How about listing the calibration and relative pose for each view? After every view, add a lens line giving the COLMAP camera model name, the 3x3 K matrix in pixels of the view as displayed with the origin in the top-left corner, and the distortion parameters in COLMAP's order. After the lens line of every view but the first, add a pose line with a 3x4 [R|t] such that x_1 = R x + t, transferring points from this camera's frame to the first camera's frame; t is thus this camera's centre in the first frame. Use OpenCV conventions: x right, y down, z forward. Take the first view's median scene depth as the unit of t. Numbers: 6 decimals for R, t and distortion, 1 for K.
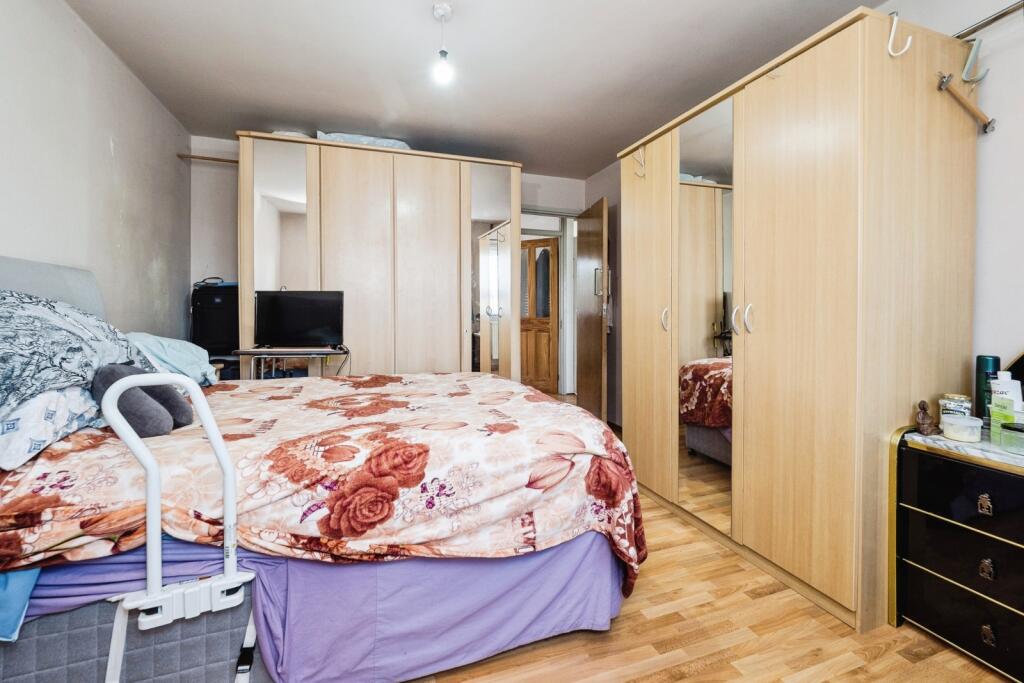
lens RADIAL K [[442.5, 0, 513.4], [0, 442.5, 315.7], [0, 0, 1]] dist [-0.011019, -0.000526]
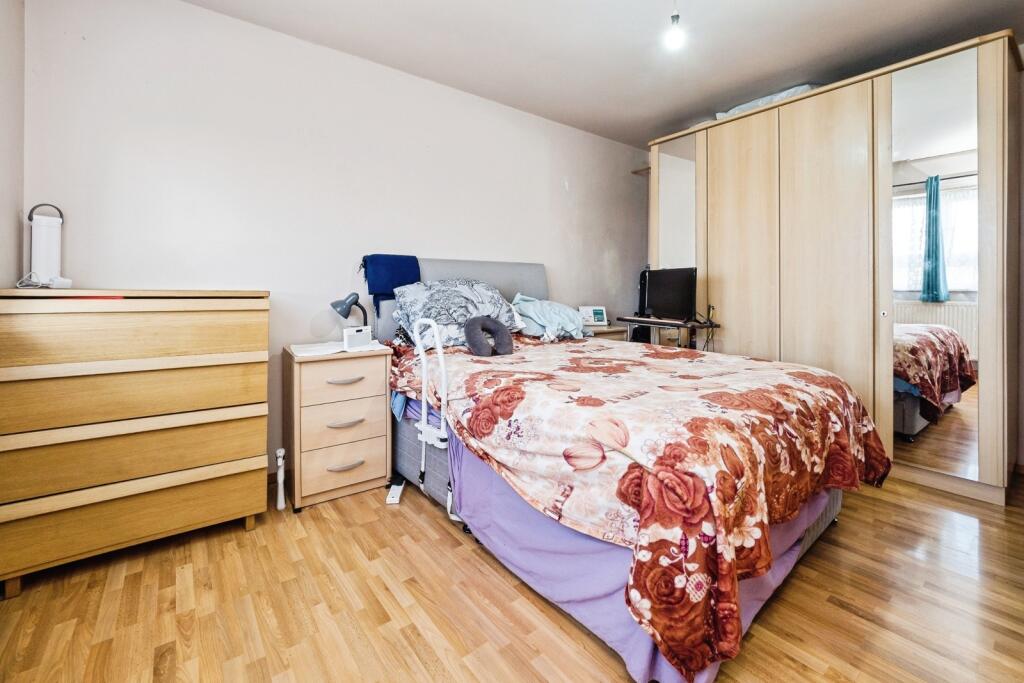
lens RADIAL K [[436.1, 0, 511.7], [0, 436.1, 285.9], [0, 0, 1]] dist [0.001314, -0.000215]
pose [[0.309032, -0.006178, -0.951032, 0.975696], [-0.005384, 0.999952, -0.008245, -0.004304], [0.951037, 0.007669, 0.308983, 0.577037]]
